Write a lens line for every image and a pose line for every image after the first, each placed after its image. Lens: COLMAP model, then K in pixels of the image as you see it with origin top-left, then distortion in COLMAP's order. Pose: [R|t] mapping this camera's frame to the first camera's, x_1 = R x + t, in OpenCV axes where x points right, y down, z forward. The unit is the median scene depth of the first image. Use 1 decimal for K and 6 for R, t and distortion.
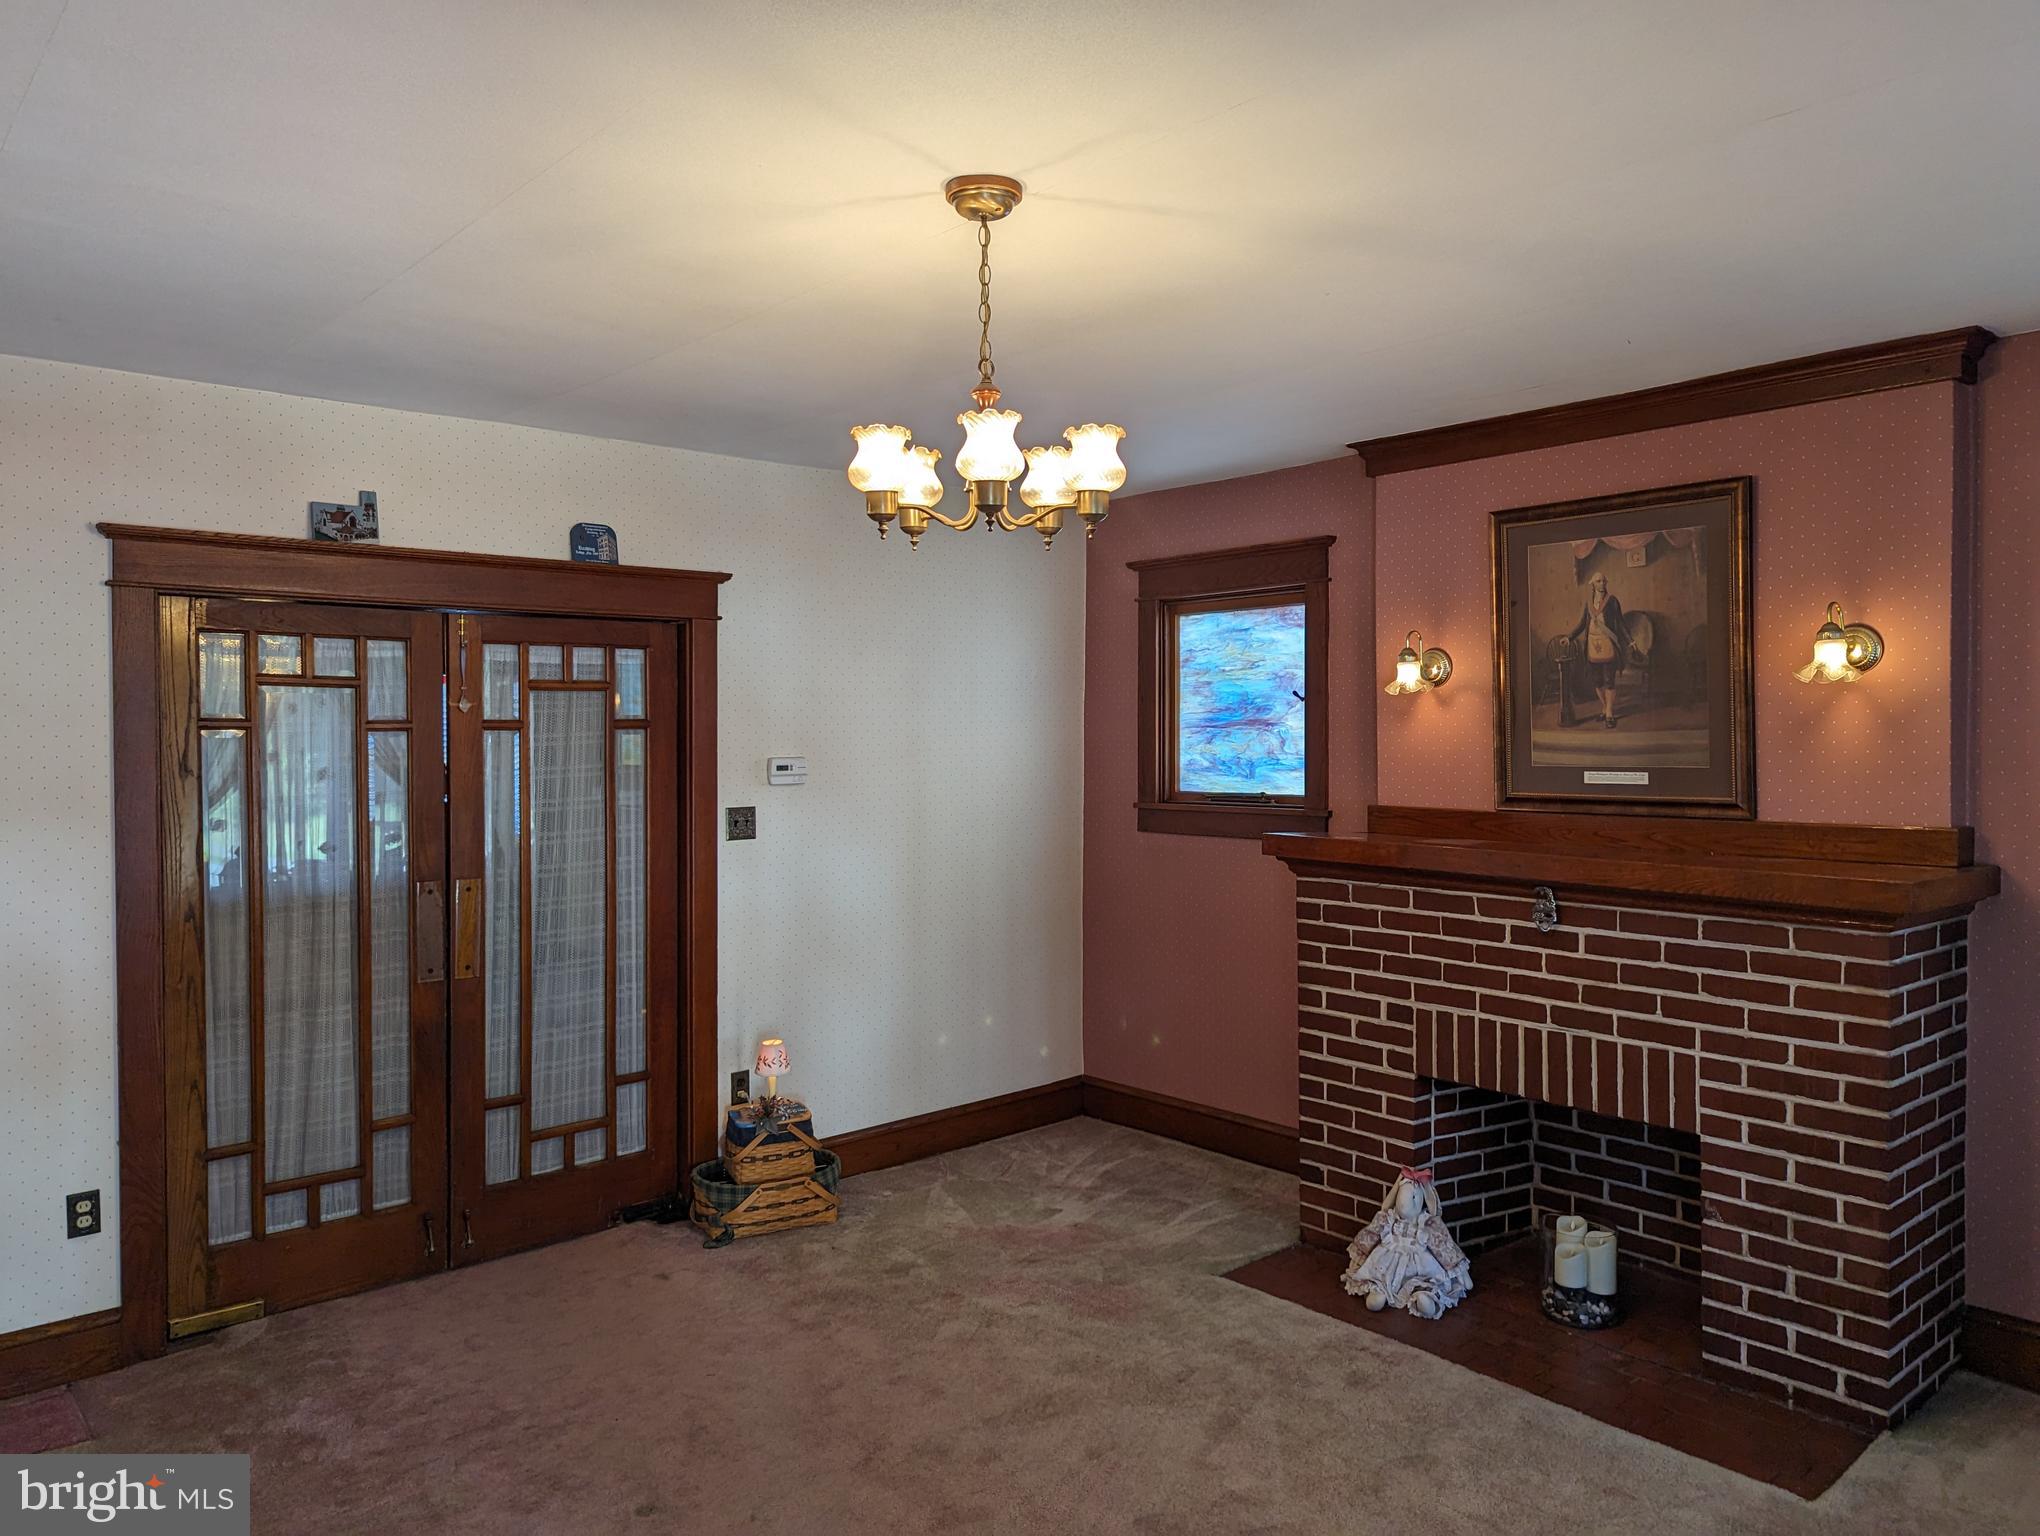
lens RADIAL K [[1446.5, 0, 1013.2], [0, 1446.5, 747.8], [0, 0, 1]] dist [0.071508, -0.071212]
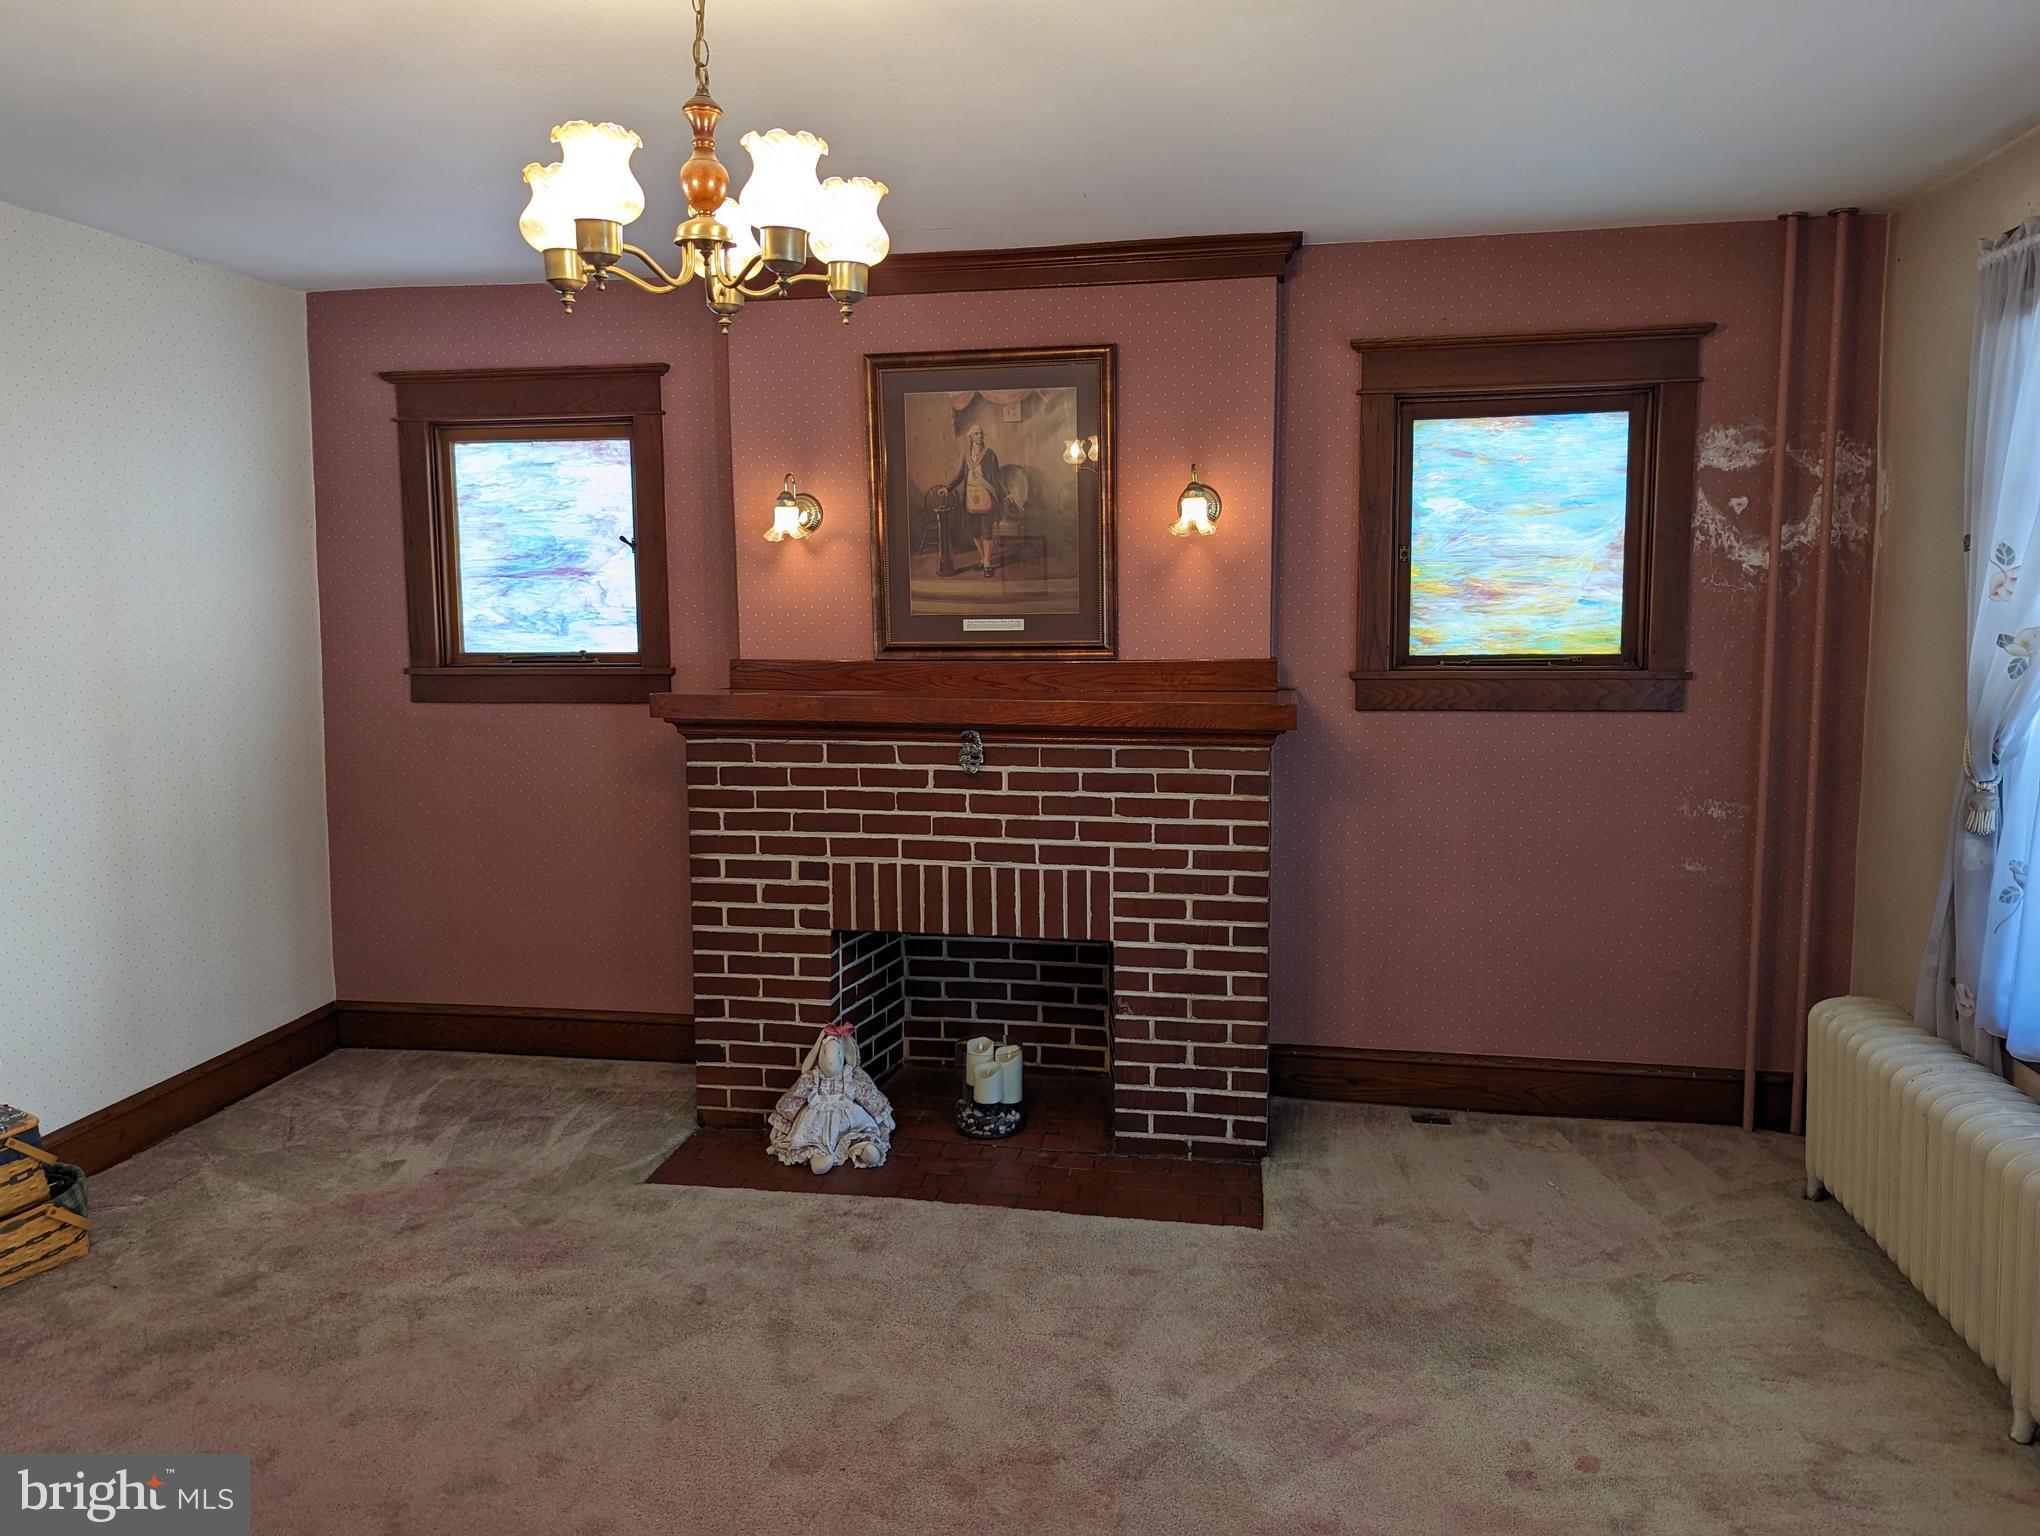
lens RADIAL K [[1448.8, 0, 1013.9], [0, 1448.8, 725.2], [0, 0, 1]] dist [0.071851, -0.067126]
pose [[0.780203, -0.059373, 0.622703, -0.228240], [0.010709, 0.996607, 0.081606, 0.007981], [-0.625435, -0.057001, 0.778191, 0.169737]]
